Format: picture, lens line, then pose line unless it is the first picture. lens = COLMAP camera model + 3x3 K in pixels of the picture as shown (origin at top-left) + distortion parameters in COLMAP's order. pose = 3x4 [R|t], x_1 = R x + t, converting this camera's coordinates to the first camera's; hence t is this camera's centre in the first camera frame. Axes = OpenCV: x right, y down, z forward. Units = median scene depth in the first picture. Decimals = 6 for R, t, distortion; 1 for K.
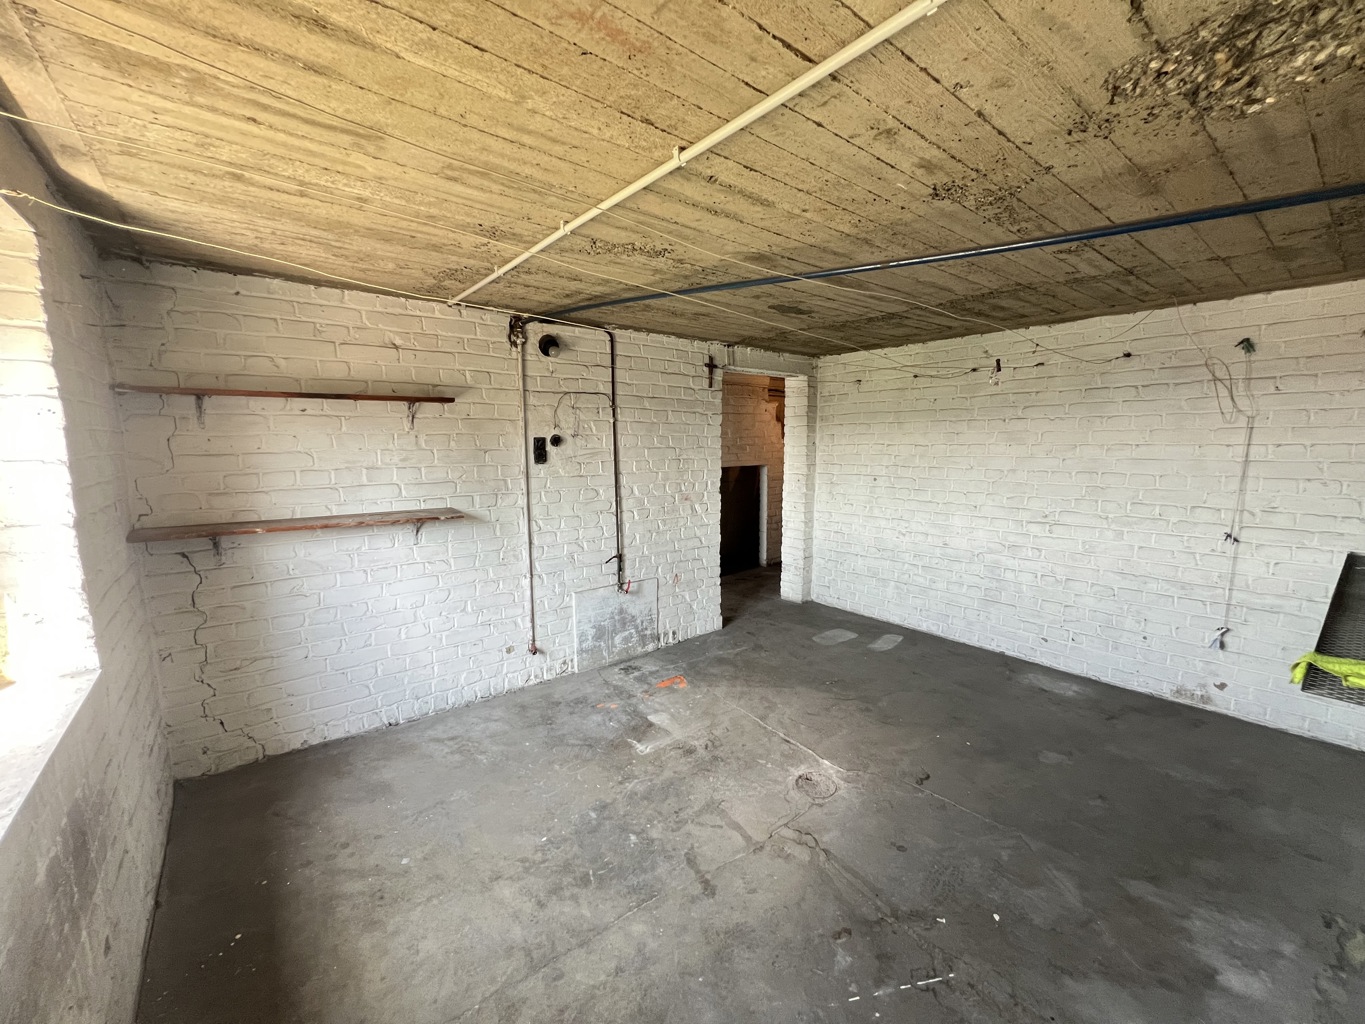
lens RADIAL K [[546.8, 0, 683.0], [0, 546.8, 515.4], [0, 0, 1]] dist [-0.001138, 0.000238]
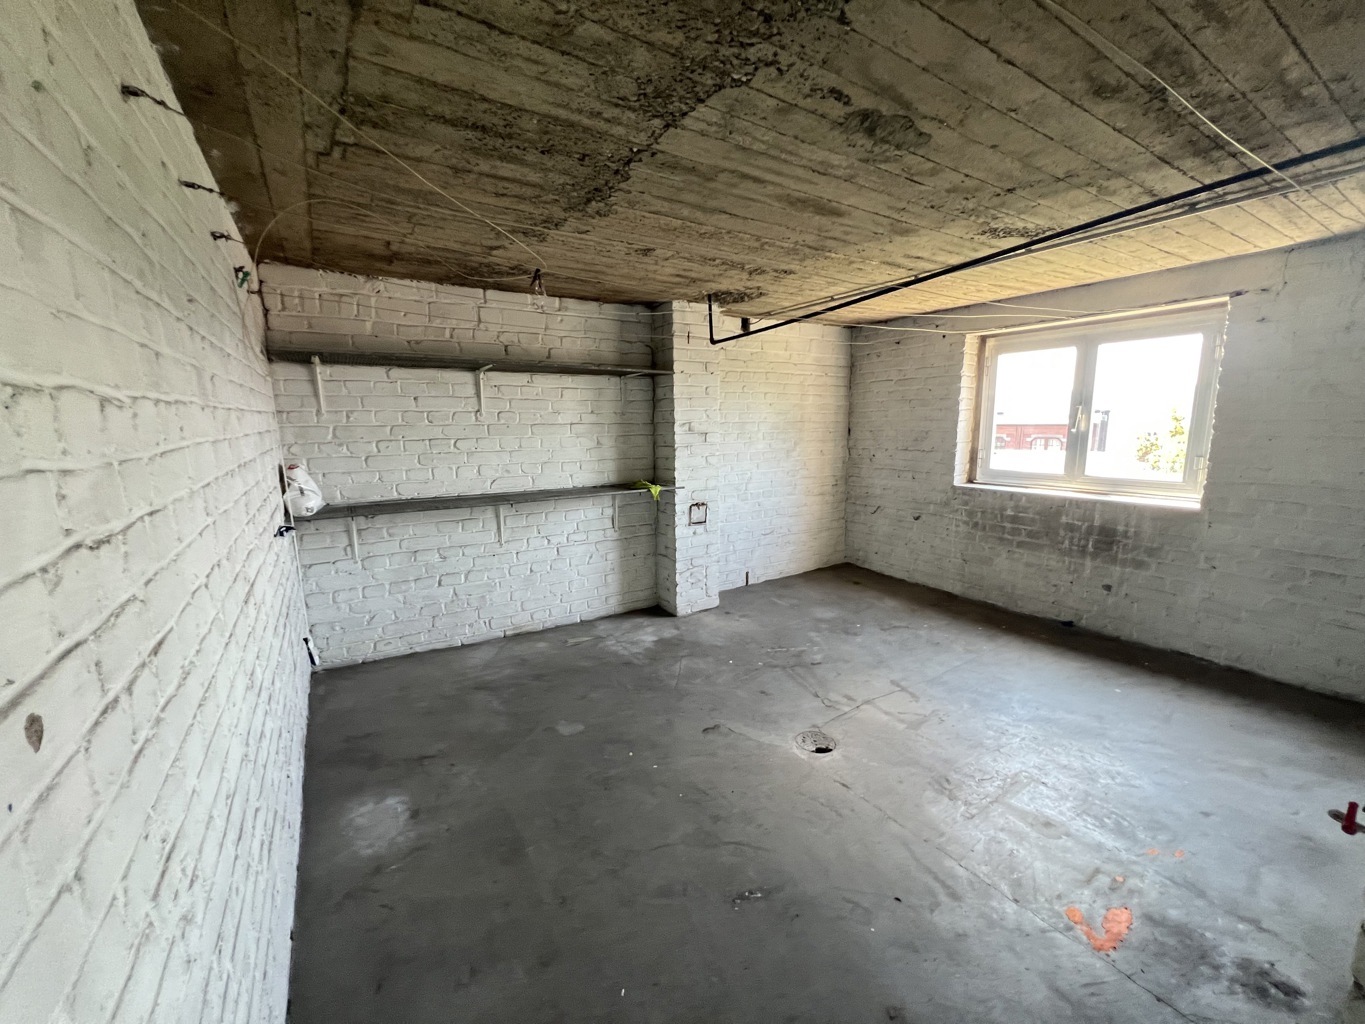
lens RADIAL K [[546.8, 0, 683.0], [0, 546.8, 515.4], [0, 0, 1]] dist [-0.001138, 0.000238]
pose [[-0.994161, -0.001832, 0.107892, 0.434182], [0.032062, 0.949686, 0.311558, -0.265170], [-0.103034, 0.313198, -0.944082, 2.125455]]
